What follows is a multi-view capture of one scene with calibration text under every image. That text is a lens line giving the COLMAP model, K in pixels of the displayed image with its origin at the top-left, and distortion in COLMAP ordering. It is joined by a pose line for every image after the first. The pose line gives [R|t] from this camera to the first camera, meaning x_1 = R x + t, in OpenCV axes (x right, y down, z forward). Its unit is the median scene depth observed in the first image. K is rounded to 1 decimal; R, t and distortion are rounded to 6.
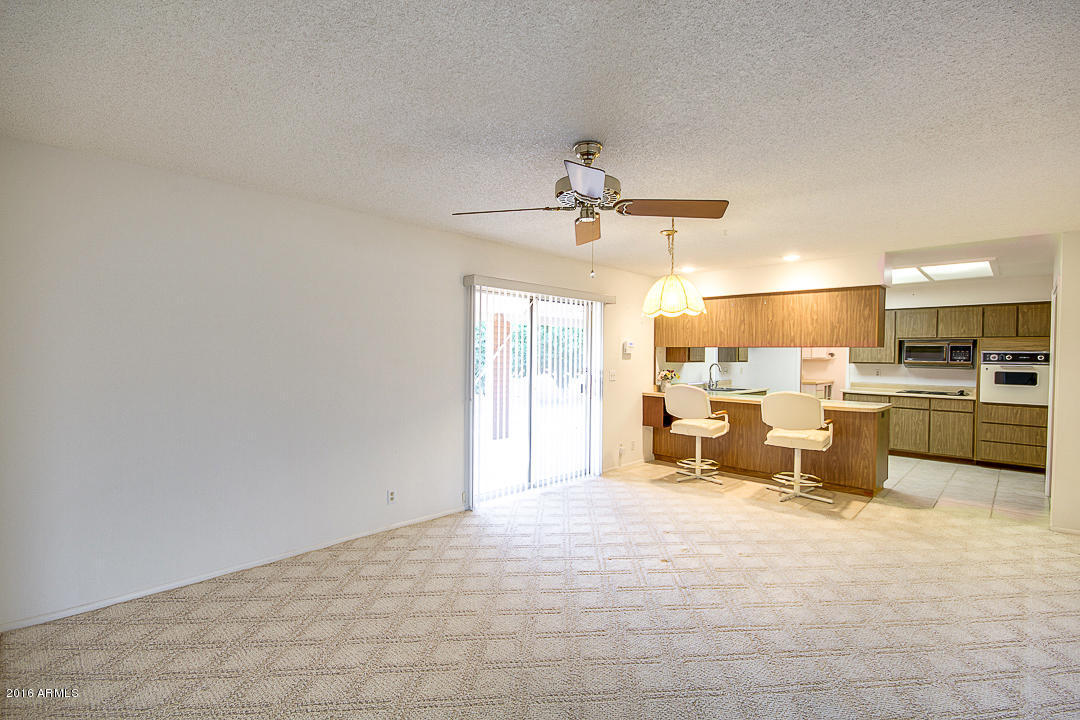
lens RADIAL K [[503.9, 0, 539.2], [0, 503.9, 356.8], [0, 0, 1]] dist [0.005716, -0.001636]
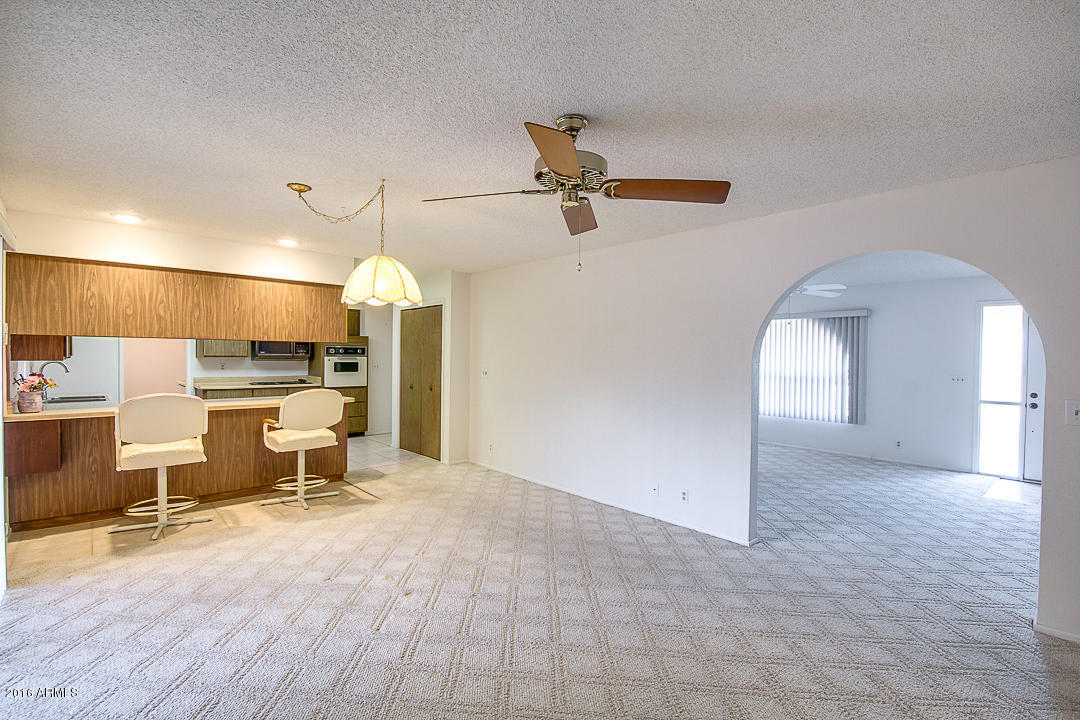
lens RADIAL K [[503.9, 0, 556.6], [0, 503.9, 372.4], [0, 0, 1]] dist [0.005716, -0.001636]
pose [[0.052156, -0.046775, 0.997543, -0.301923], [-0.004751, 0.998880, 0.047086, -0.006658], [-0.998628, -0.007195, 0.051875, 0.371786]]
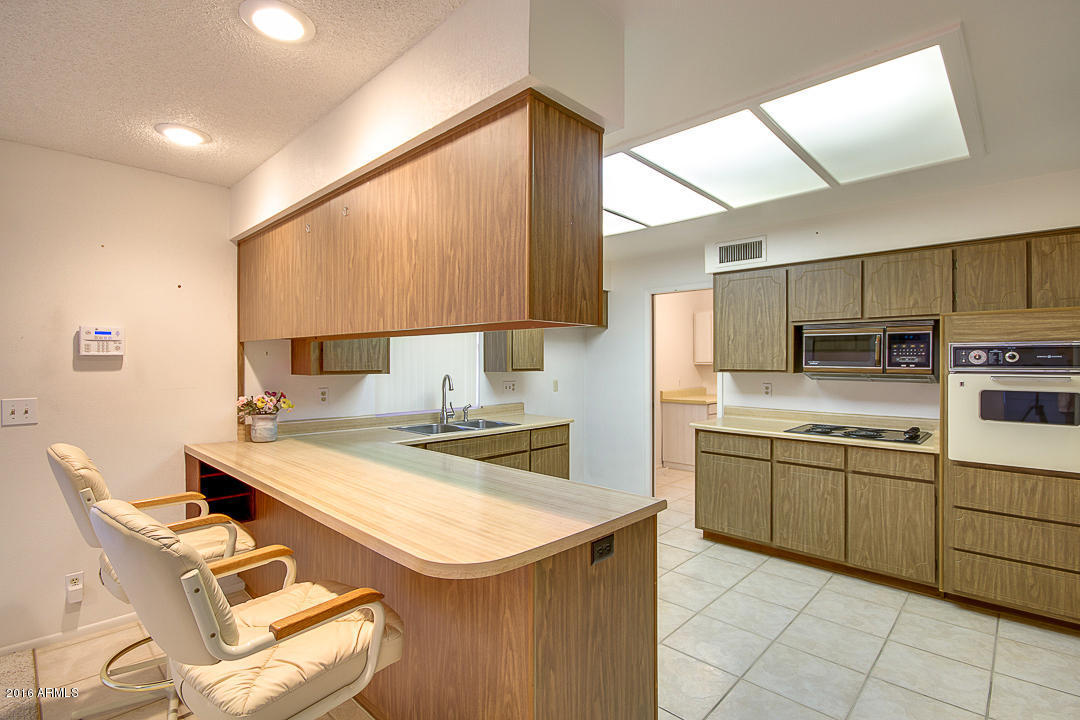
lens RADIAL K [[503.9, 0, 546.7], [0, 503.9, 357.3], [0, 0, 1]] dist [0.005716, -0.001636]
pose [[0.999915, -0.010249, 0.008101, 0.512076], [0.010360, 0.999851, -0.013830, 0.003403], [-0.007958, 0.013913, 0.999872, 0.554217]]
